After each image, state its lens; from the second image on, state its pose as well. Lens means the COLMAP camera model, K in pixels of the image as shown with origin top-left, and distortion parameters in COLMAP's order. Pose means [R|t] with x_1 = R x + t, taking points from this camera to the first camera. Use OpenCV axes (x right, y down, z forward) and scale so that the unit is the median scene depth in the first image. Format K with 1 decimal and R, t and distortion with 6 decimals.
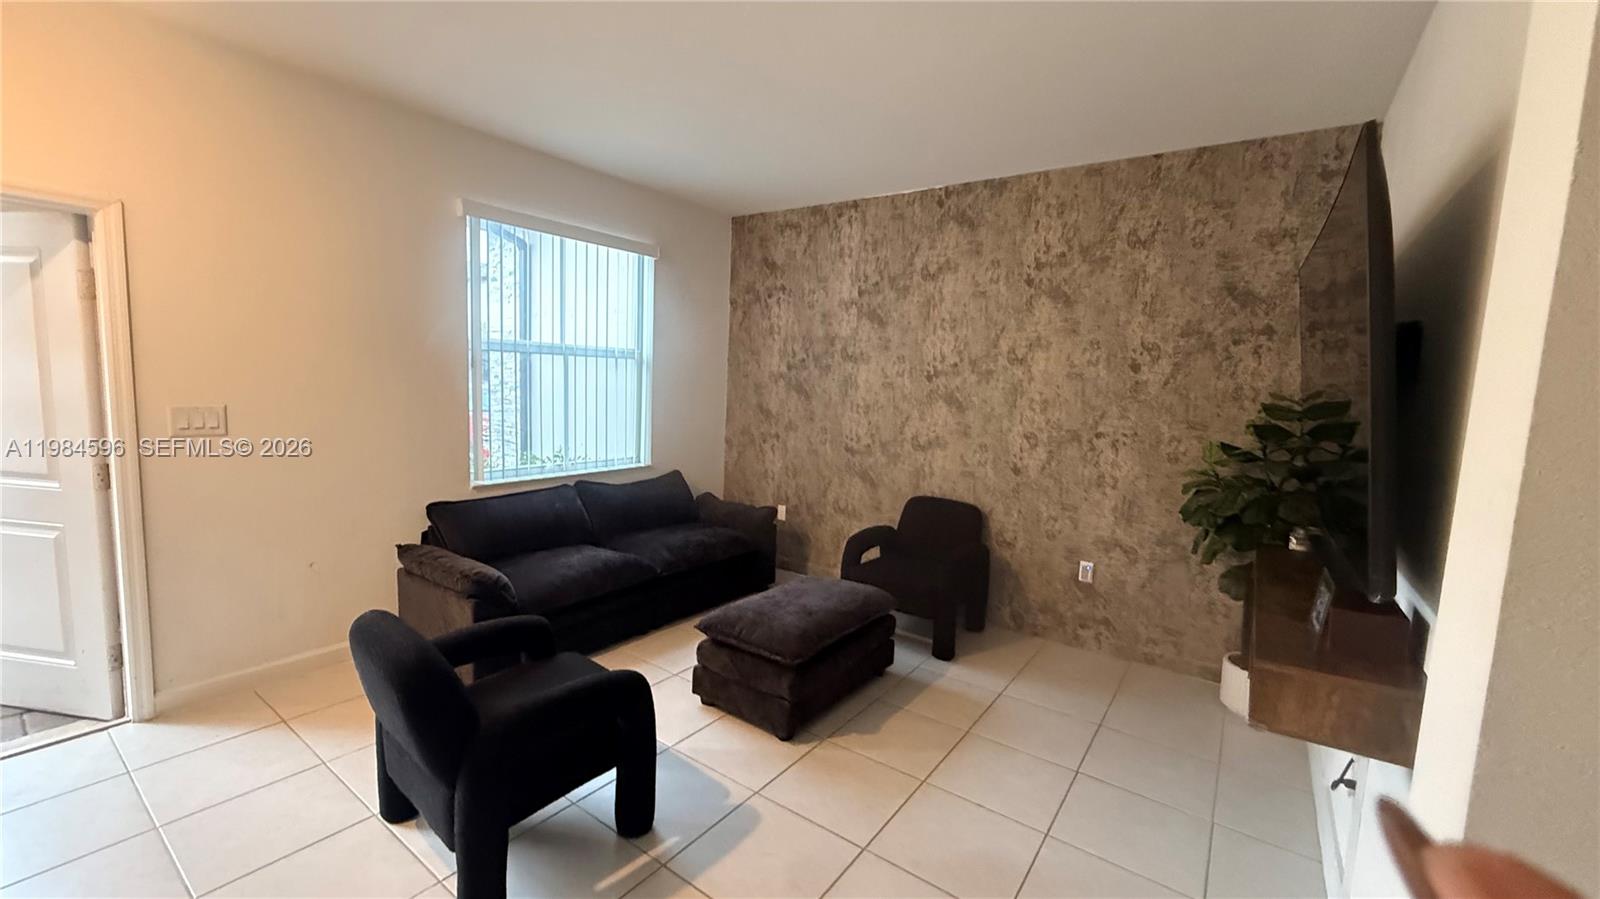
lens RADIAL K [[639.5, 0, 802.1], [0, 639.5, 450.1], [0, 0, 1]] dist [0.002852, -0.000426]
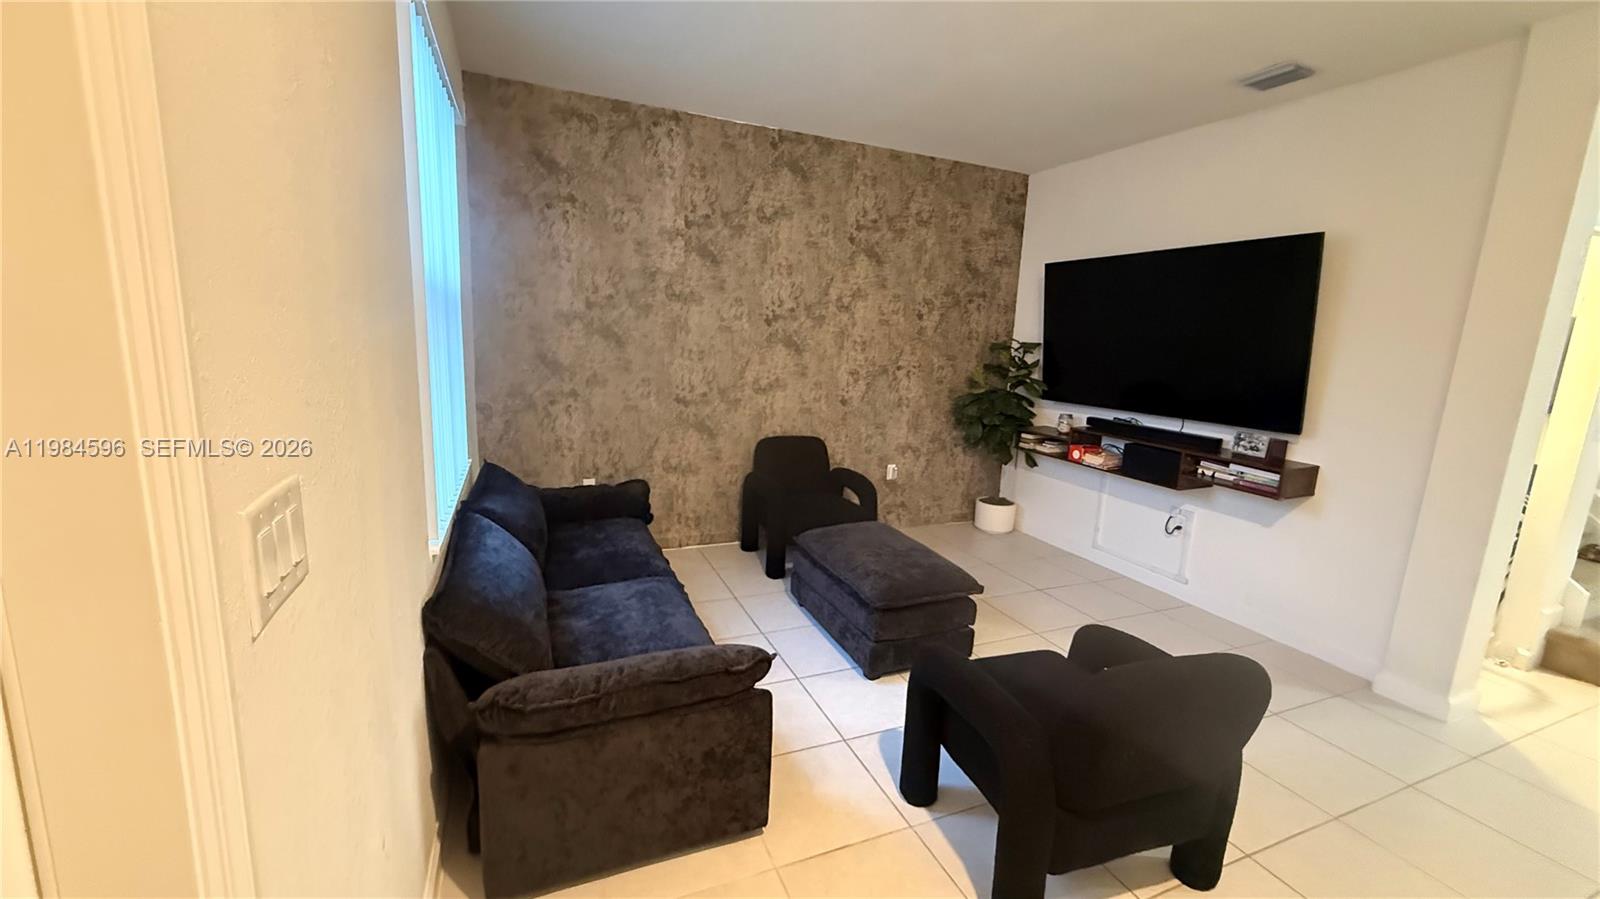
lens RADIAL K [[639.5, 0, 802.0], [0, 639.5, 443.4], [0, 0, 1]] dist [0.002852, -0.000426]
pose [[0.515753, -0.172610, 0.839169, -0.675171], [0.065058, 0.984556, 0.162531, -0.085494], [-0.854263, -0.029231, 0.519018, 0.425089]]
